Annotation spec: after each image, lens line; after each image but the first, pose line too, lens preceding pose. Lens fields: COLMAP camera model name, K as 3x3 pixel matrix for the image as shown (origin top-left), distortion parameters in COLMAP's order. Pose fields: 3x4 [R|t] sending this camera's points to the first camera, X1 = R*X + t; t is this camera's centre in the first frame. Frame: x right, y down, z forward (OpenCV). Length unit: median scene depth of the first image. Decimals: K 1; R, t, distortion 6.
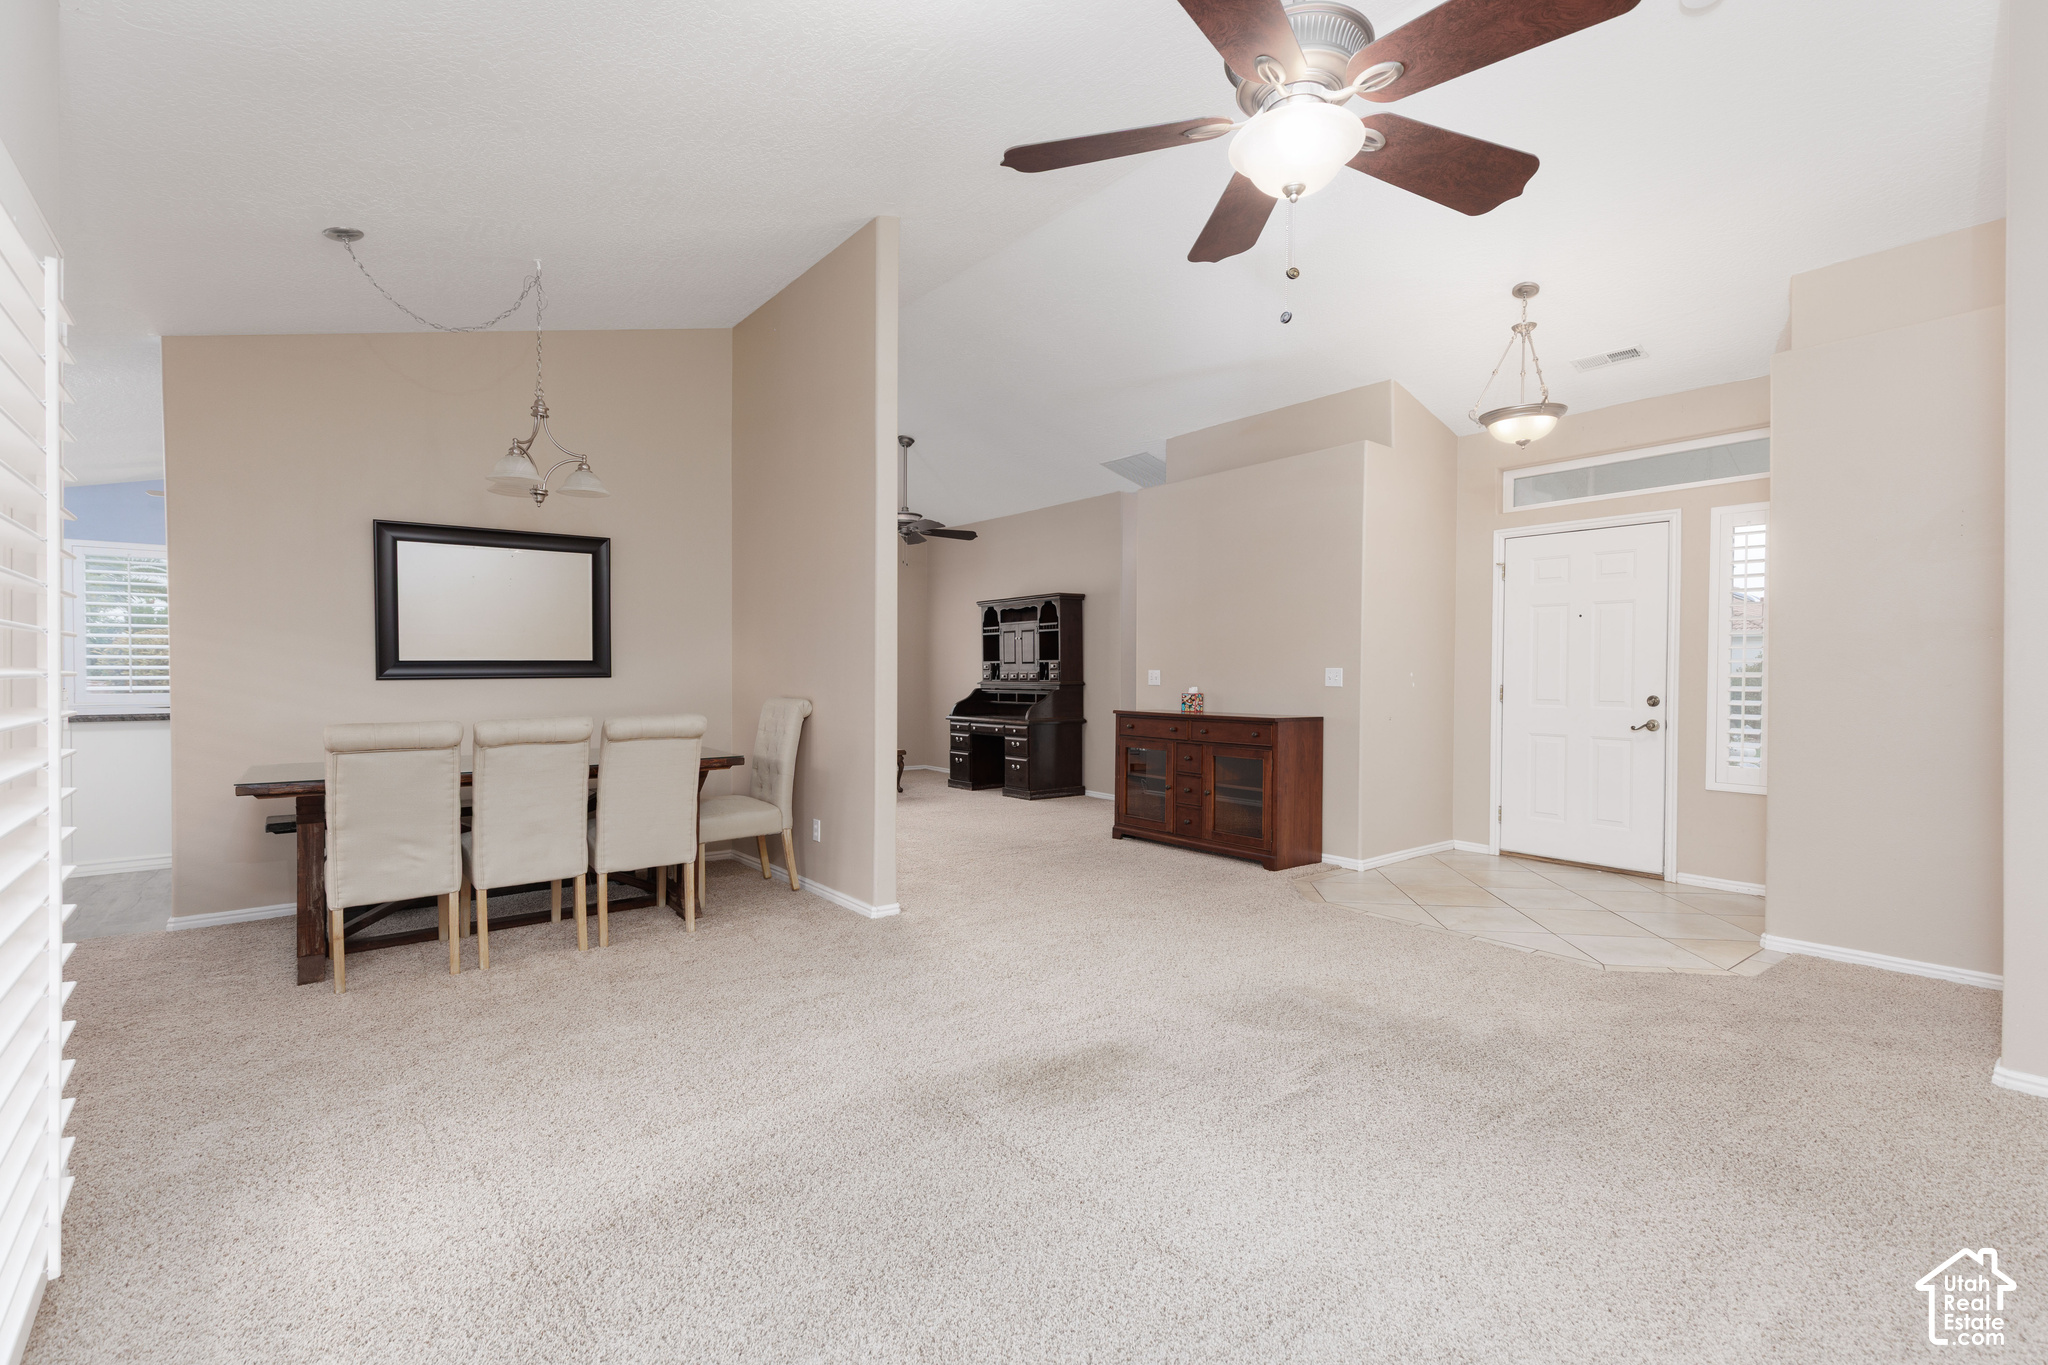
lens RADIAL K [[930.1, 0, 1039.9], [0, 930.1, 677.9], [0, 0, 1]] dist [0.001536, 0.000240]
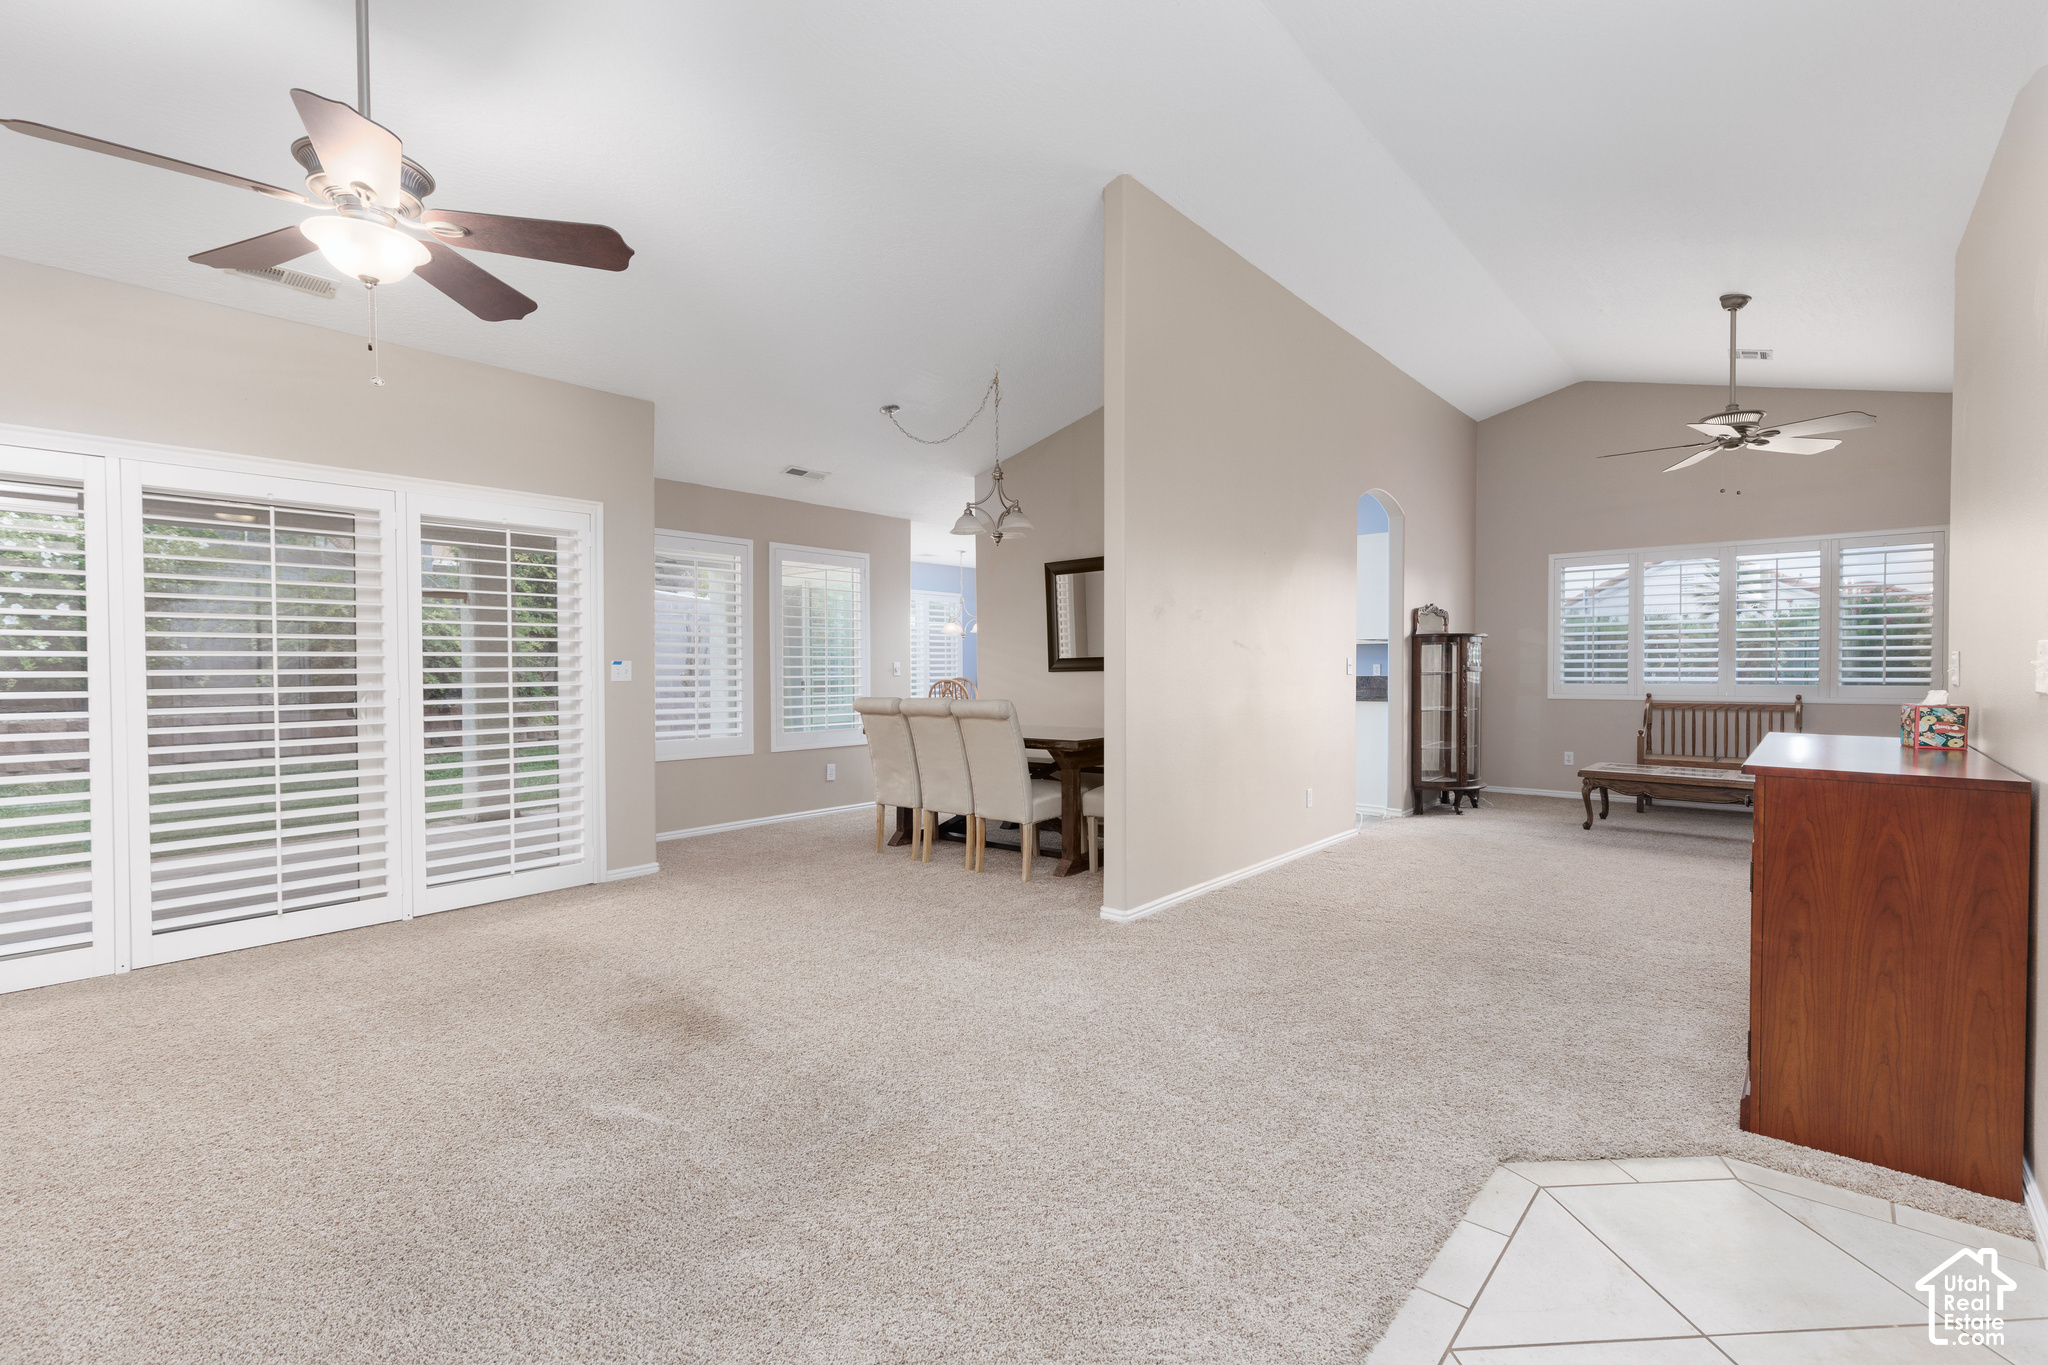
lens RADIAL K [[911.4, 0, 1036.2], [0, 911.4, 687.0], [0, 0, 1]] dist [0.002793, 0.000478]
pose [[0.181120, 0.016071, -0.983330, 0.375738], [0.002060, 0.999858, 0.016721, 0.001074], [0.983459, -0.005054, 0.181062, 0.386270]]
